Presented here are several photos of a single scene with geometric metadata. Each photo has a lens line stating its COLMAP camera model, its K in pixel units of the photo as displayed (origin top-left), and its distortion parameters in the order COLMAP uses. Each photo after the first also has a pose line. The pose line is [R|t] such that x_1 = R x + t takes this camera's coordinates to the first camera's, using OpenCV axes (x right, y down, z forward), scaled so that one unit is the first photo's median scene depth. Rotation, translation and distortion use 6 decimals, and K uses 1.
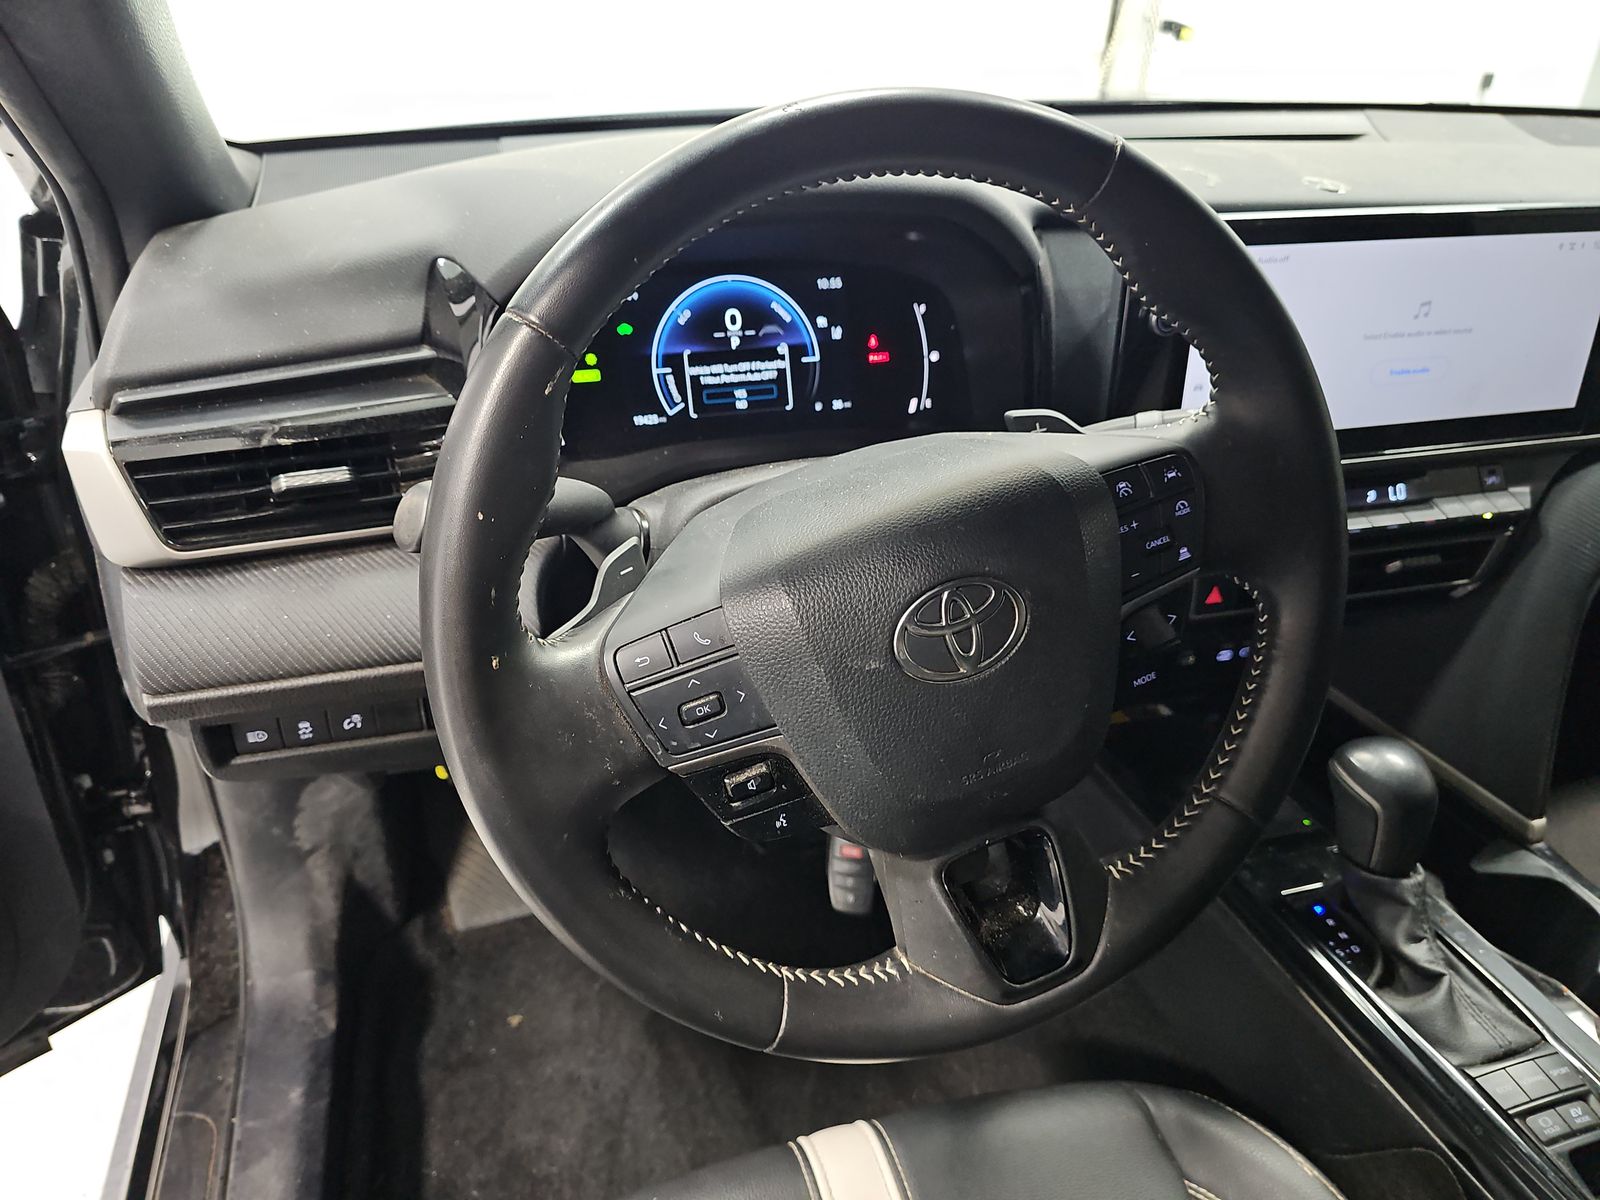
lens RADIAL K [[1066.1, 0, 809.4], [0, 1066.1, 617.0], [0, 0, 1]] dist [0.062290, -0.075680]
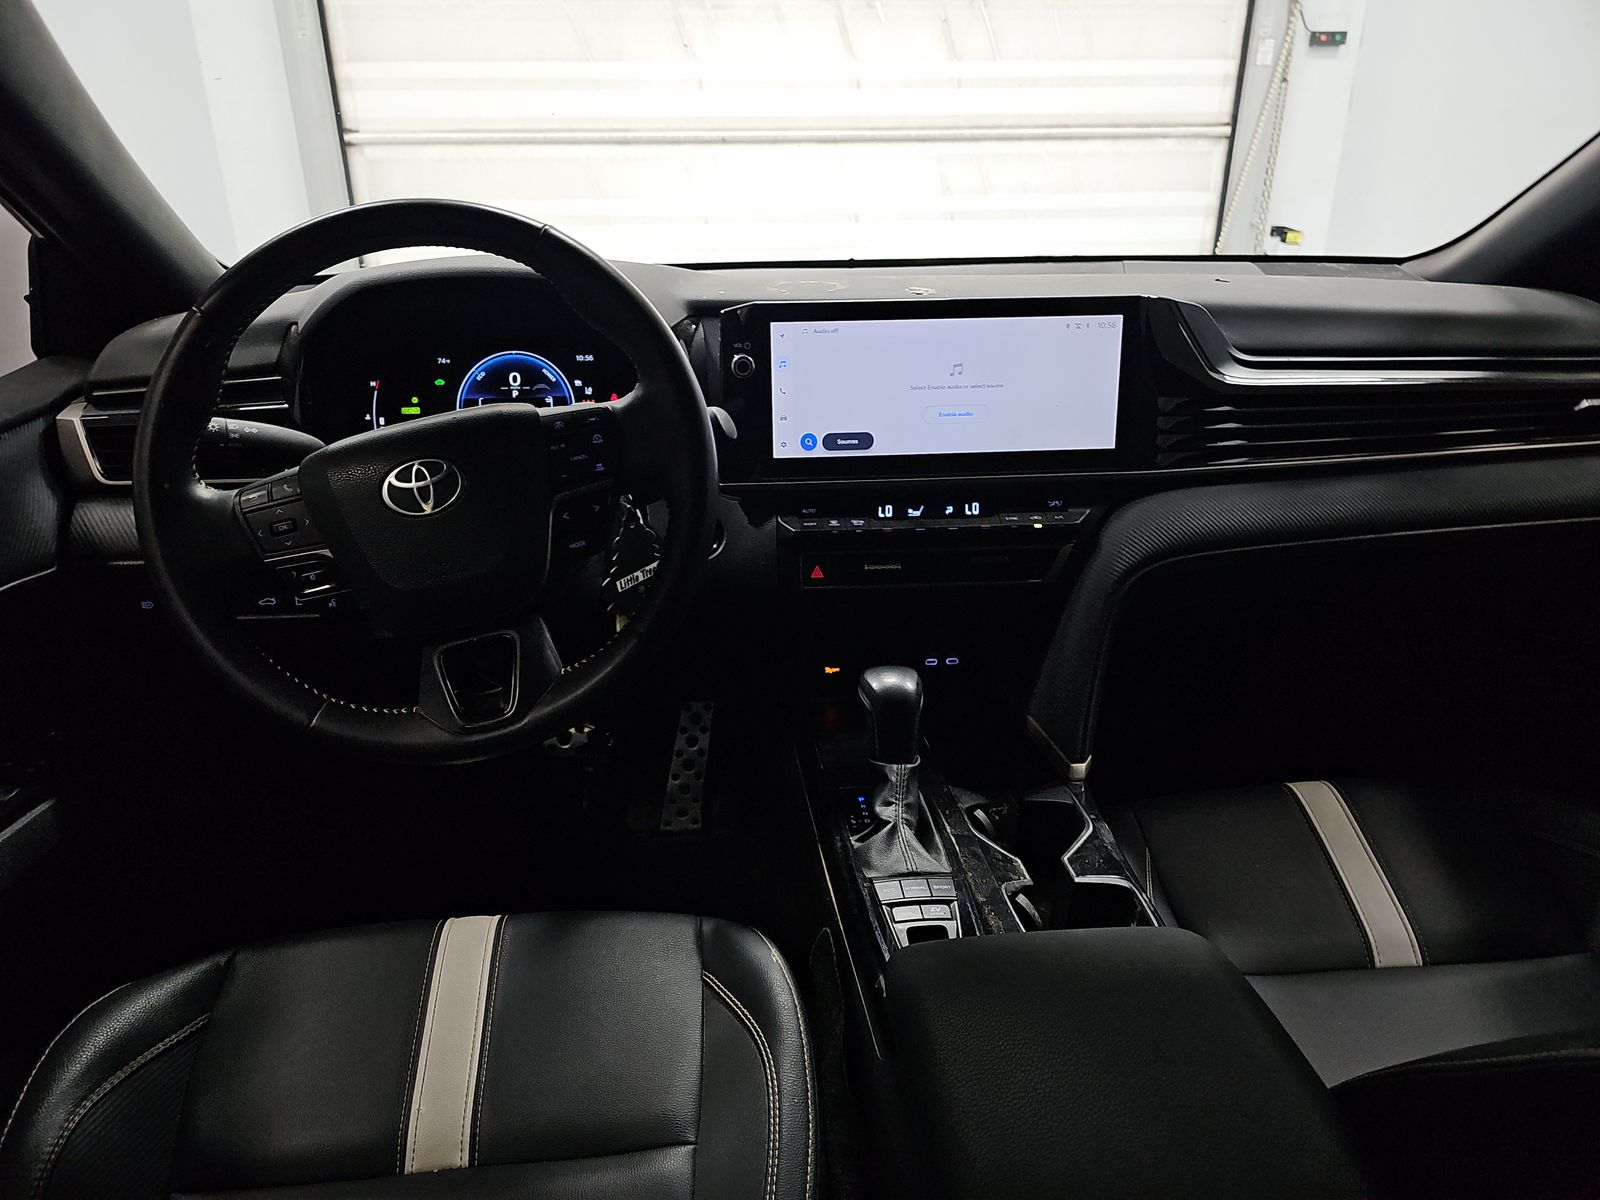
lens RADIAL K [[1066.1, 0, 809.4], [0, 1066.1, 617.0], [0, 0, 1]] dist [0.062290, -0.075680]
pose [[0.979877, 0.043849, -0.194724, 0.631054], [-0.077329, 0.982780, -0.167823, 0.264258], [0.184012, 0.179504, 0.966394, -0.303483]]
